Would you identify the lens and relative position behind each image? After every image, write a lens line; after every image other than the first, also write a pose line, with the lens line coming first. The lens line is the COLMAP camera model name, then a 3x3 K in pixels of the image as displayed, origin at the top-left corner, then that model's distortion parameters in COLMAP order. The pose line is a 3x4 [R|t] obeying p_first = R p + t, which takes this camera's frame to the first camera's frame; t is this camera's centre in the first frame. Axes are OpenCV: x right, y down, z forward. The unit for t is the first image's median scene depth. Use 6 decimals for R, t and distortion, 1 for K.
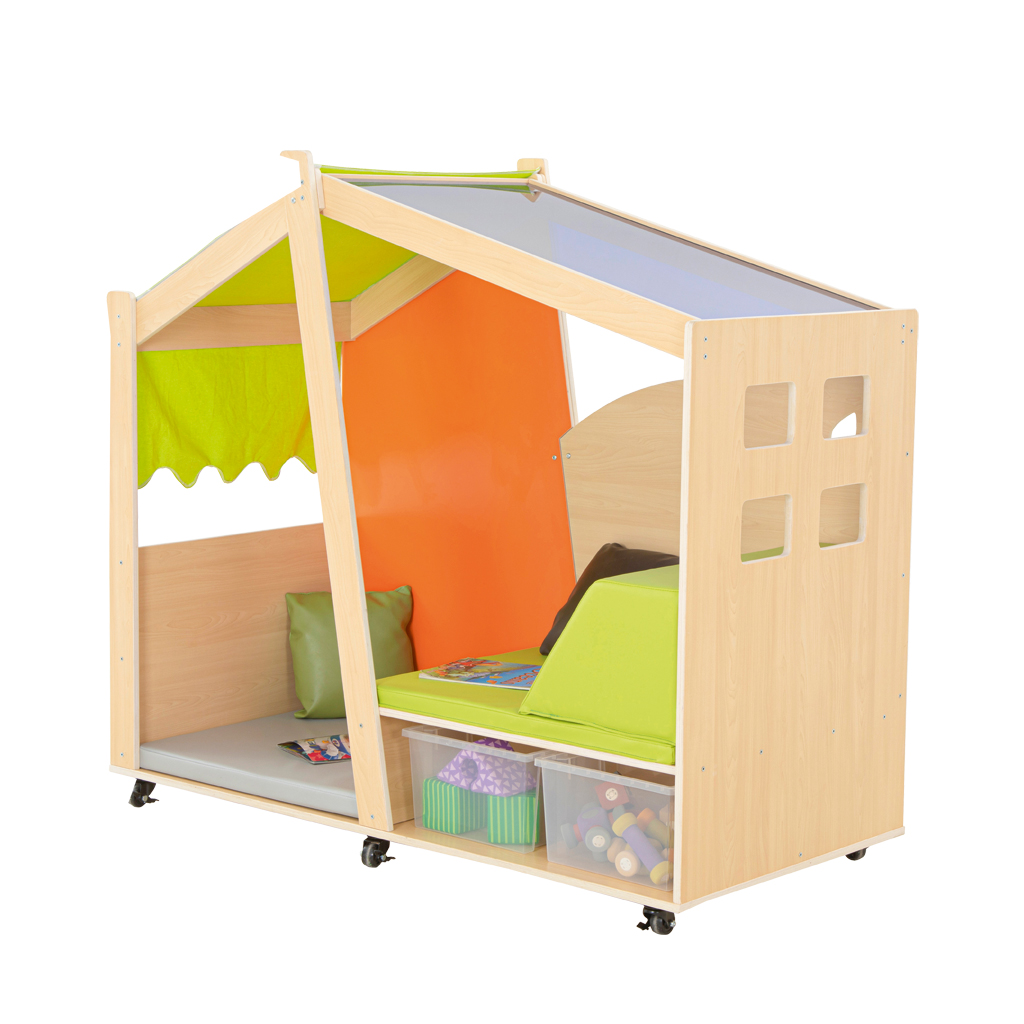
lens RADIAL K [[2336.7, 0, 512.0], [0, 2336.7, 512.0], [0, 0, 1]] dist [0.019357, -0.250655]
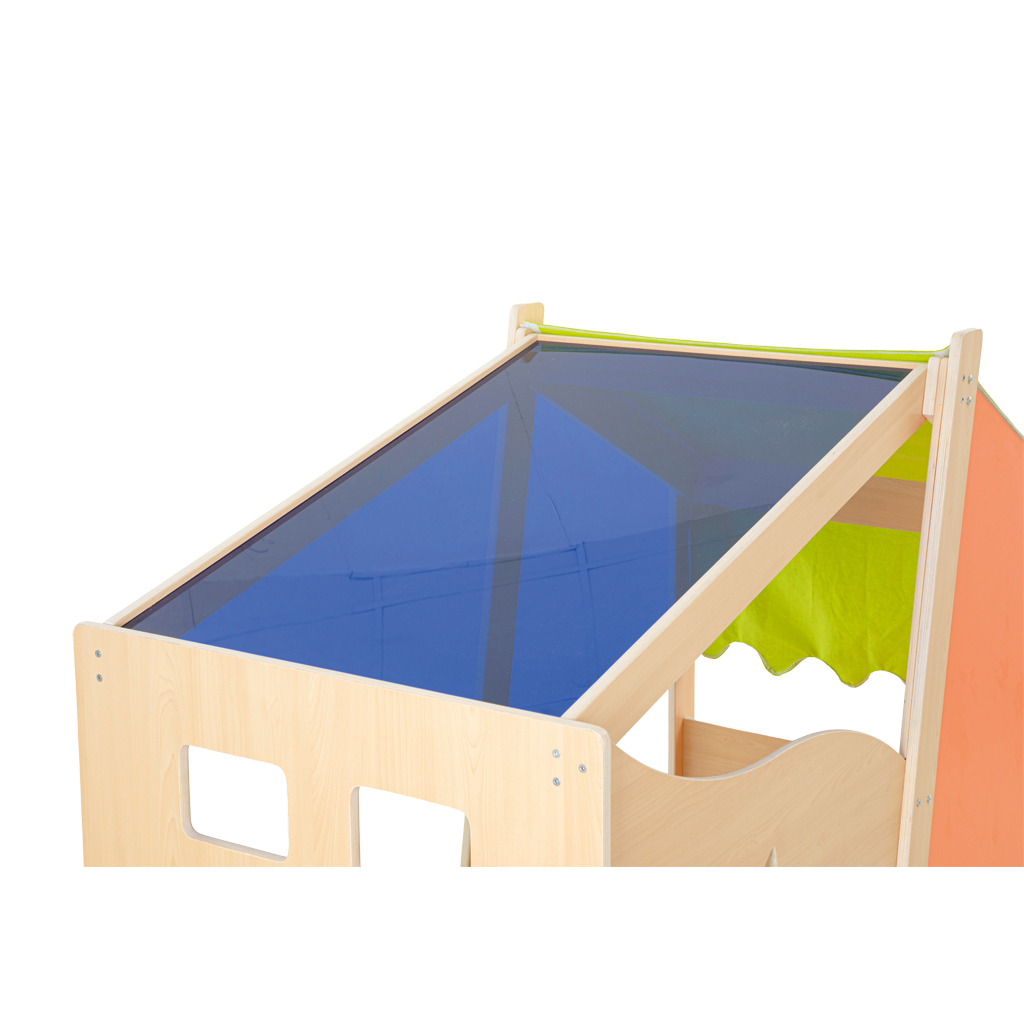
lens RADIAL K [[1930.2, 0, 512.0], [0, 1930.2, 512.0], [0, 0, 1]] dist [0.218238, -0.082101]
pose [[0.128684, 0.207779, -0.969674, 0.515620], [-0.122799, 0.973617, 0.192327, -0.191333], [0.984053, 0.094326, 0.150804, 0.810978]]
